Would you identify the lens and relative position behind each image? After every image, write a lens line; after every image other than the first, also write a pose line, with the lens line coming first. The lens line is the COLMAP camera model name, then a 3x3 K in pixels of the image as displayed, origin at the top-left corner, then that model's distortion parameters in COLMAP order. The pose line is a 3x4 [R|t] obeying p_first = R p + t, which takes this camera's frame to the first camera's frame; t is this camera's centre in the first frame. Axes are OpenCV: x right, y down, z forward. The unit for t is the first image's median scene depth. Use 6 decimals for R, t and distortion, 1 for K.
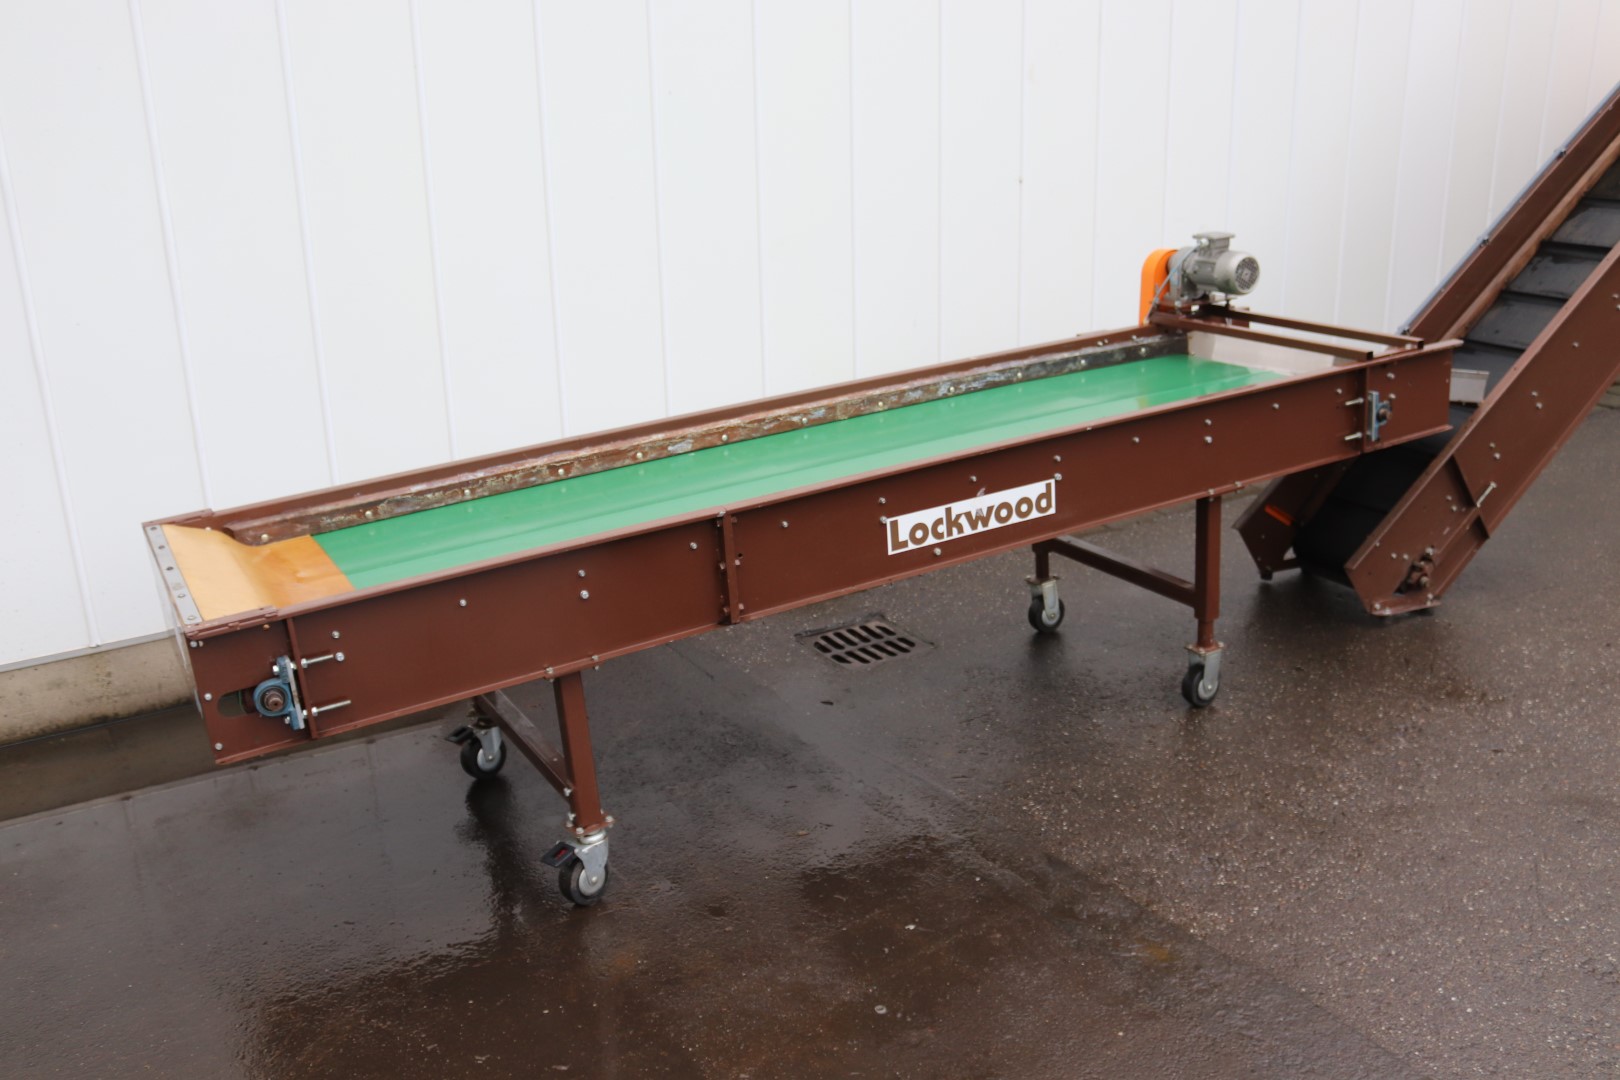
lens RADIAL K [[1426.0, 0, 813.8], [0, 1426.0, 551.5], [0, 0, 1]] dist [-0.131032, 0.081090]
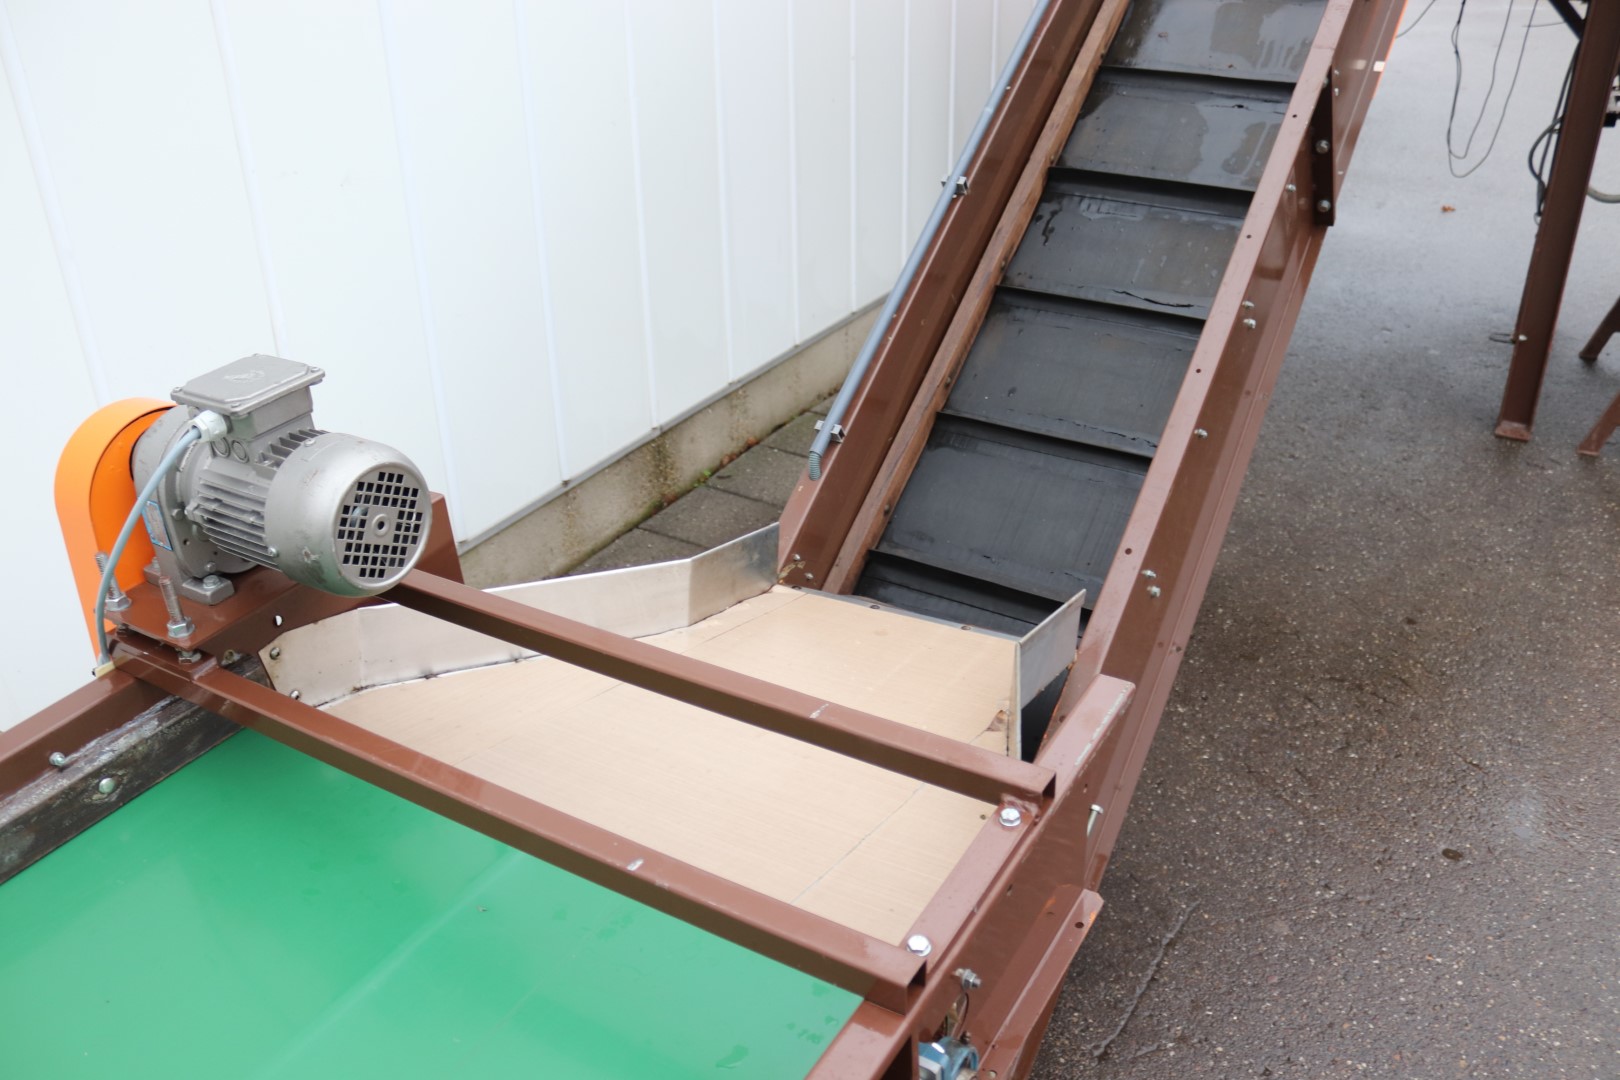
lens RADIAL K [[1352.8, 0, 810.5], [0, 1352.8, 538.7], [0, 0, 1]] dist [-0.160582, 0.139577]
pose [[0.875585, -0.214105, 0.433025, 0.294463], [0.149333, 0.972473, 0.178875, -0.252800], [-0.459403, -0.091955, 0.883455, 0.797397]]
